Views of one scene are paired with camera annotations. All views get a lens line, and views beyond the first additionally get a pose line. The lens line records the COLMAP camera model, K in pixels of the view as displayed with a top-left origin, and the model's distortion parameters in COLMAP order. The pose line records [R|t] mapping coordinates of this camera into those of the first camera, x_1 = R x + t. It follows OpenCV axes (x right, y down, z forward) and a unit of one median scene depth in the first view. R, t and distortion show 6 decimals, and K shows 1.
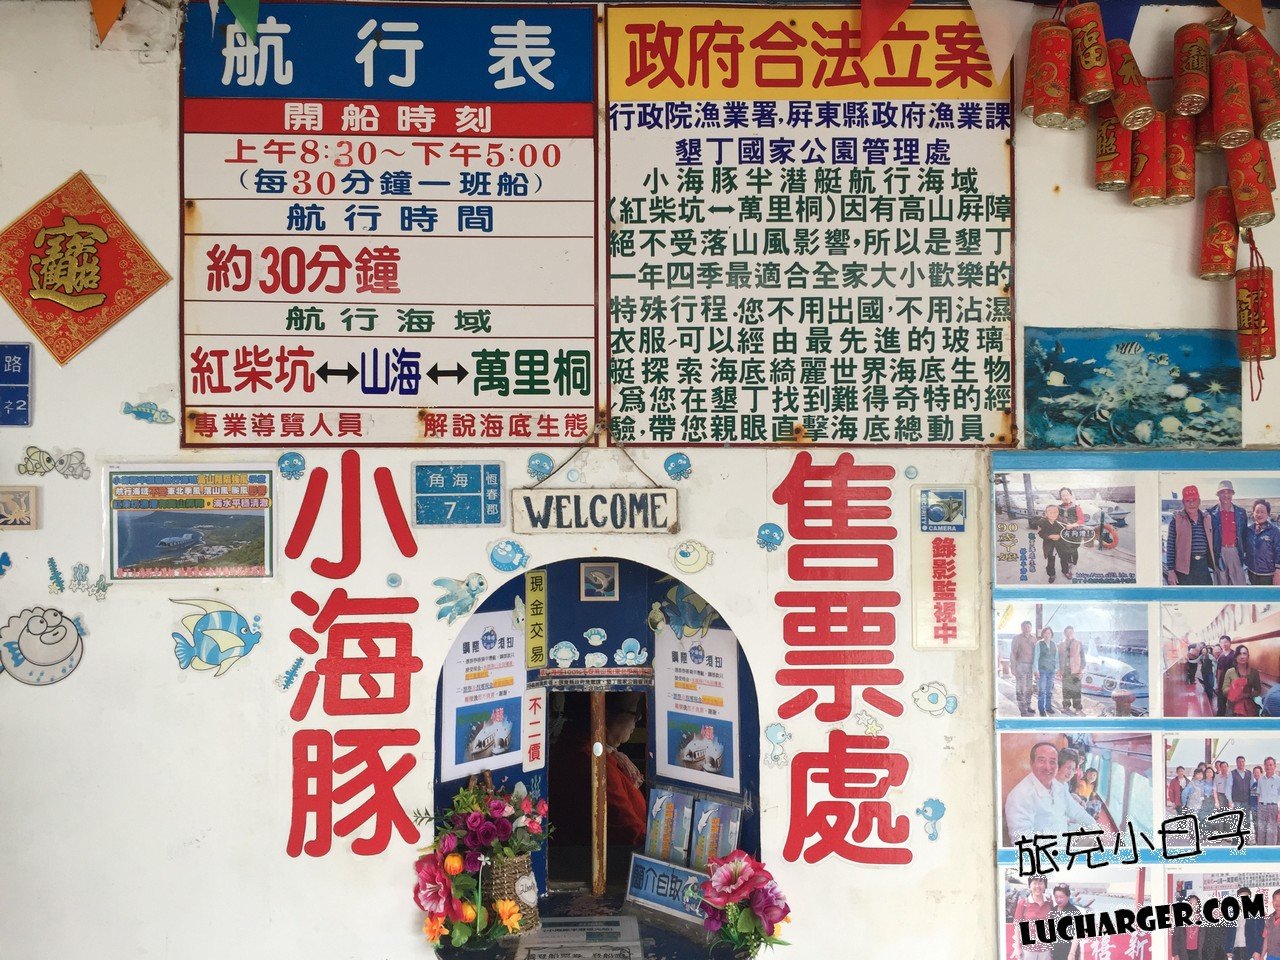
lens RADIAL K [[1108.6, 0, 632.3], [0, 1108.6, 479.2], [0, 0, 1]] dist [0.071305, -0.074636]
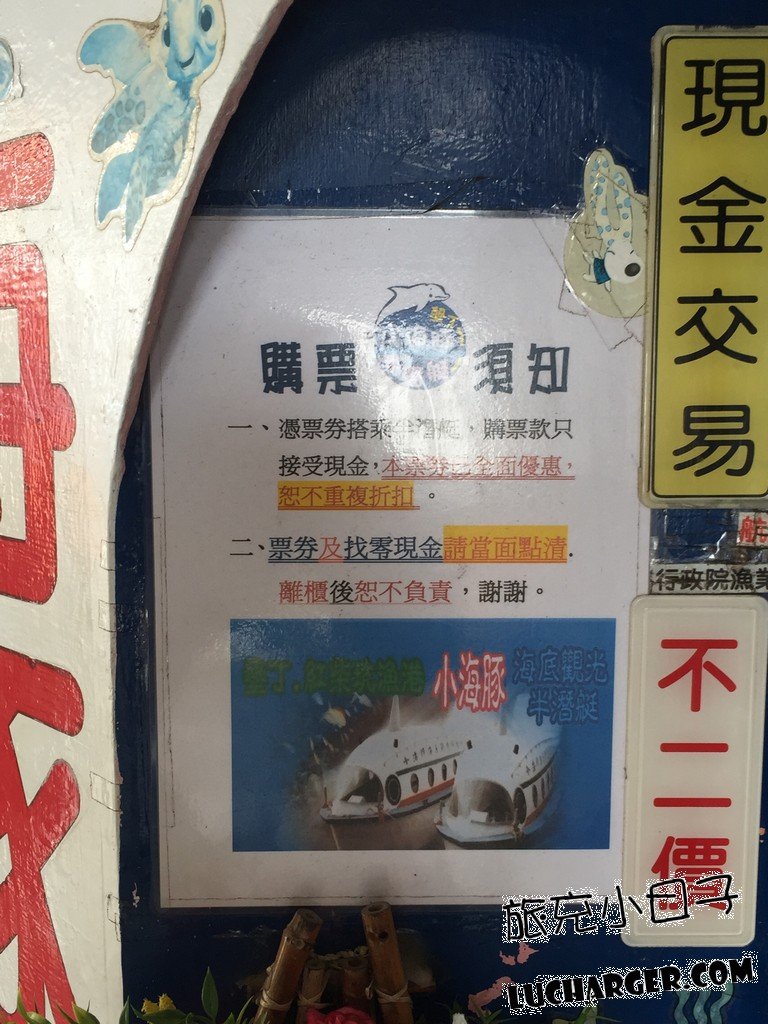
lens RADIAL K [[1246.4, 0, 383.8], [0, 1246.4, 510.6], [0, 0, 1]] dist [0.017510, 0.000000]
pose [[0.664566, 0.098530, -0.740705, 0.055229], [0.017002, 0.989018, 0.146815, 0.147428], [0.747036, -0.110162, 0.655592, 0.869557]]
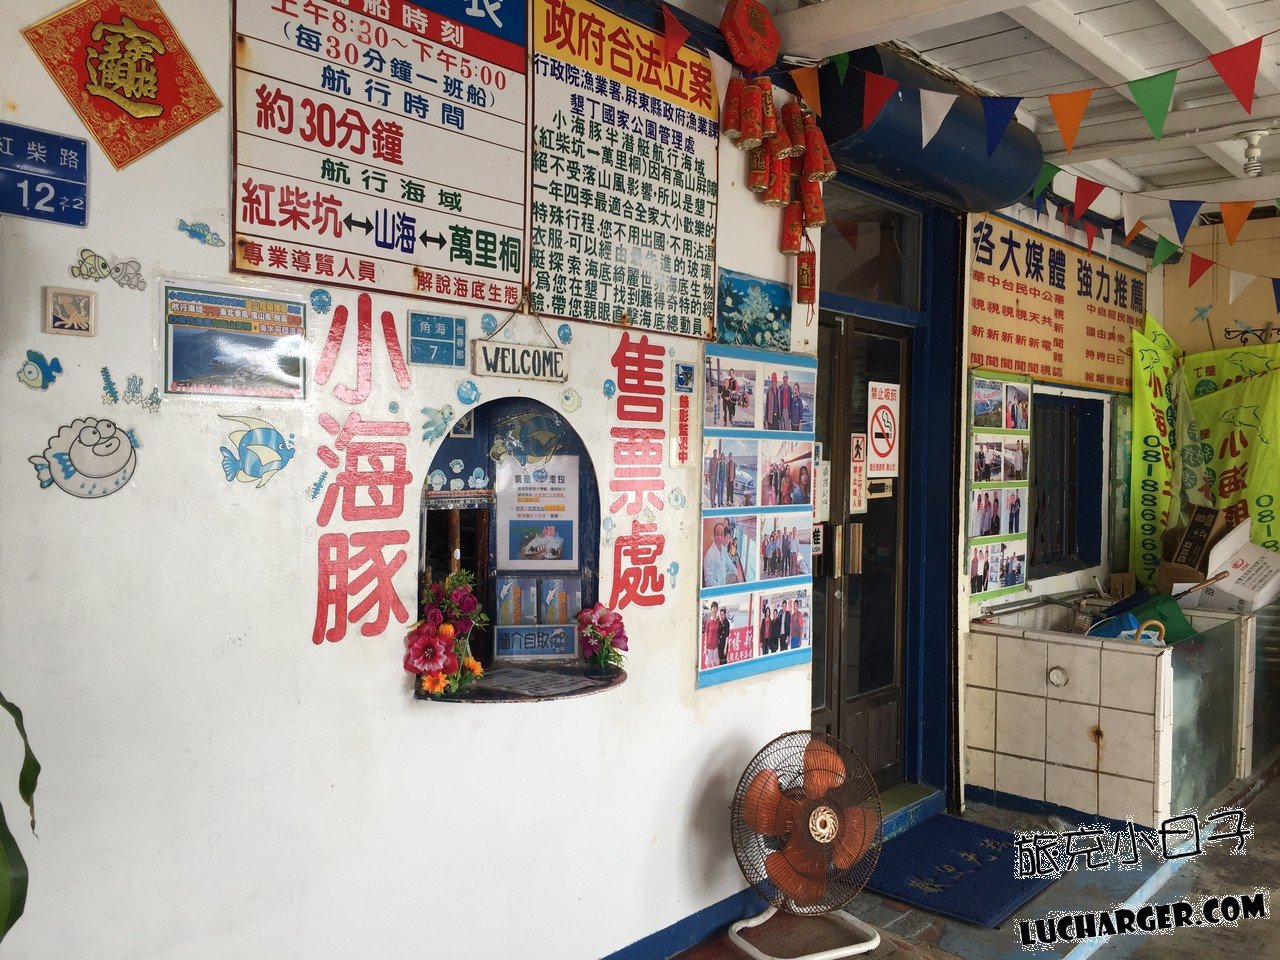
lens RADIAL K [[1108.6, 0, 646.5], [0, 1108.6, 478.0], [0, 0, 1]] dist [0.071305, -0.074636]
pose [[0.668458, -0.005038, 0.743733, -0.920322], [-0.031704, 0.998875, 0.035262, 0.115500], [-0.743074, -0.047151, 0.667546, -0.004042]]
